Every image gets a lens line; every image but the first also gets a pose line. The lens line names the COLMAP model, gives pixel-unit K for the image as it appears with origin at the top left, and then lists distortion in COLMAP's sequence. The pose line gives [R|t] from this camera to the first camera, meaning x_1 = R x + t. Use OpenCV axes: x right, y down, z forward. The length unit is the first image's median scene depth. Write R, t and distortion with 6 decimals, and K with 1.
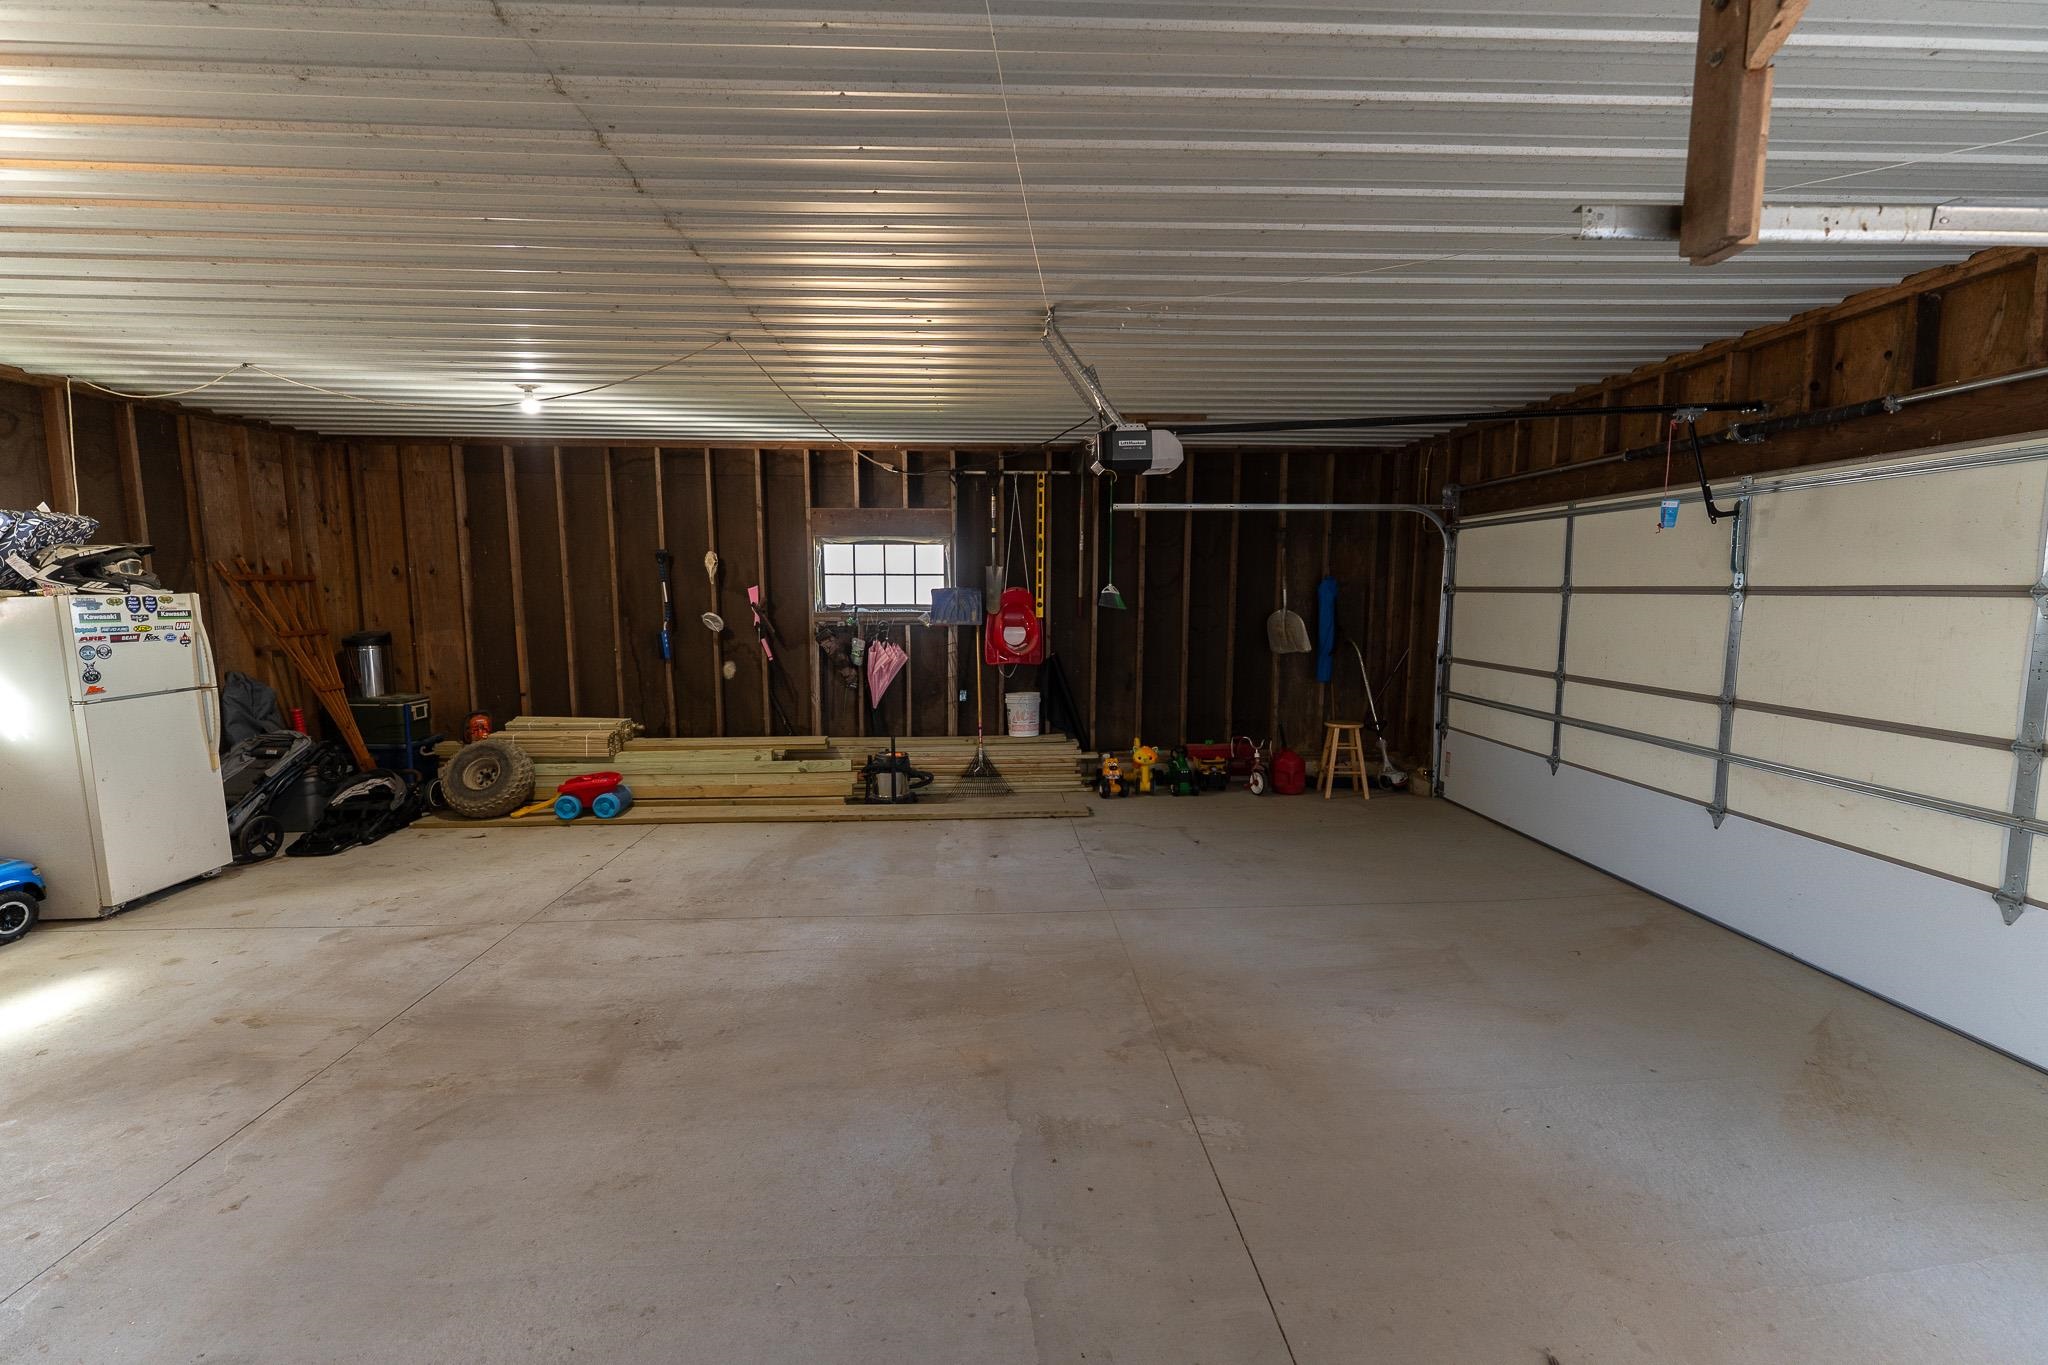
lens RADIAL K [[821.7, 0, 1019.0], [0, 821.7, 672.4], [0, 0, 1]] dist [-0.000753, 0.000038]
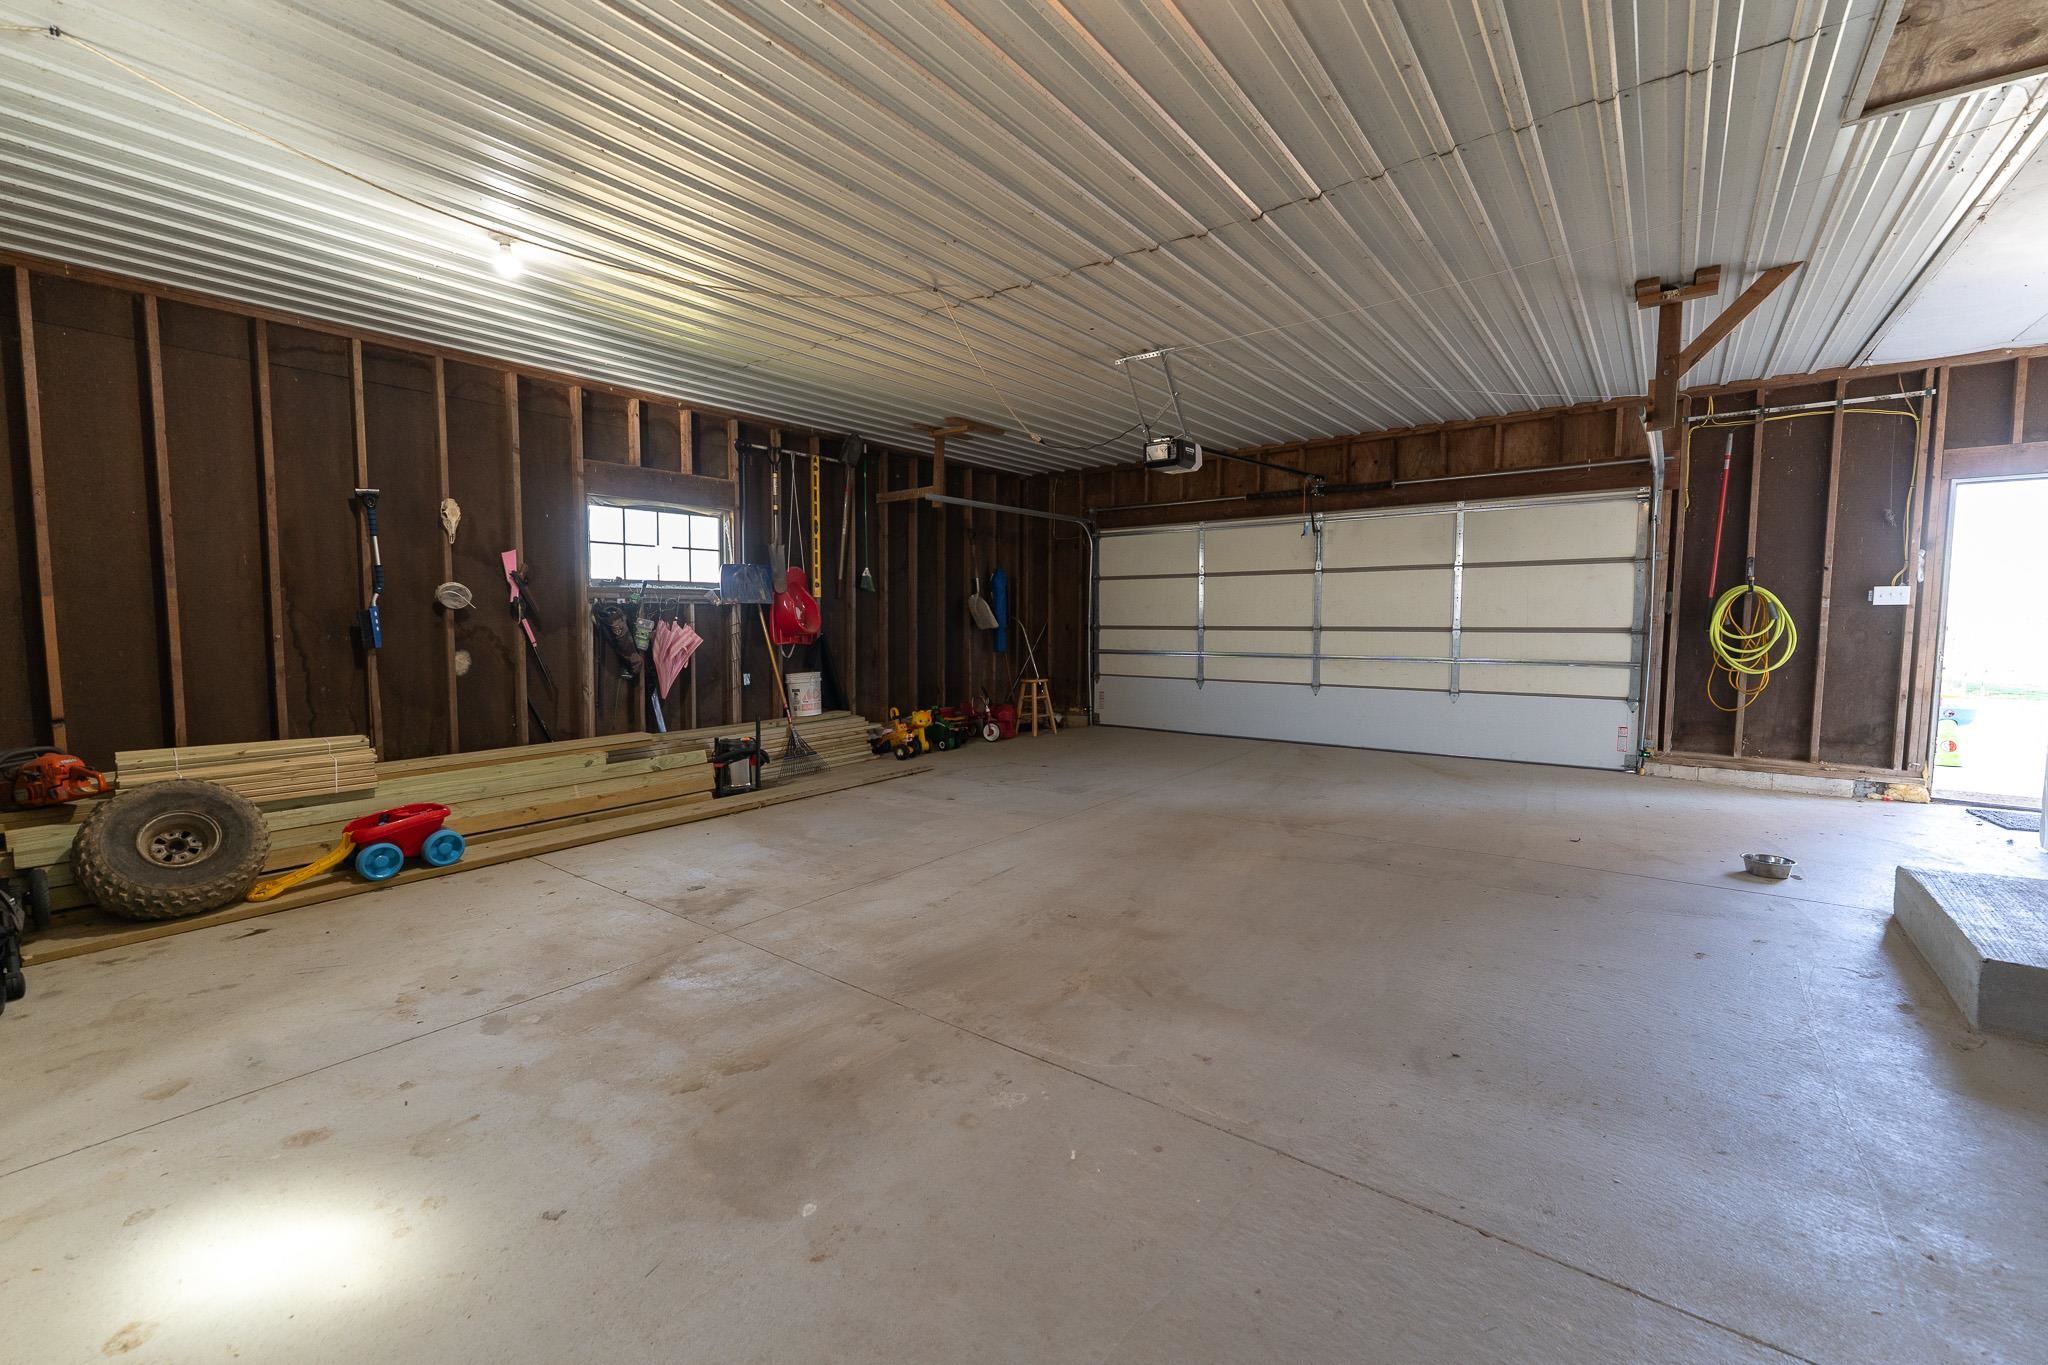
lens RADIAL K [[821.7, 0, 1019.0], [0, 821.7, 672.4], [0, 0, 1]] dist [-0.000753, 0.000038]
pose [[0.654990, -0.053459, 0.753744, -0.657322], [0.079246, 0.996853, 0.001839, 0.049385], [-0.751471, 0.058527, 0.657166, 0.163402]]
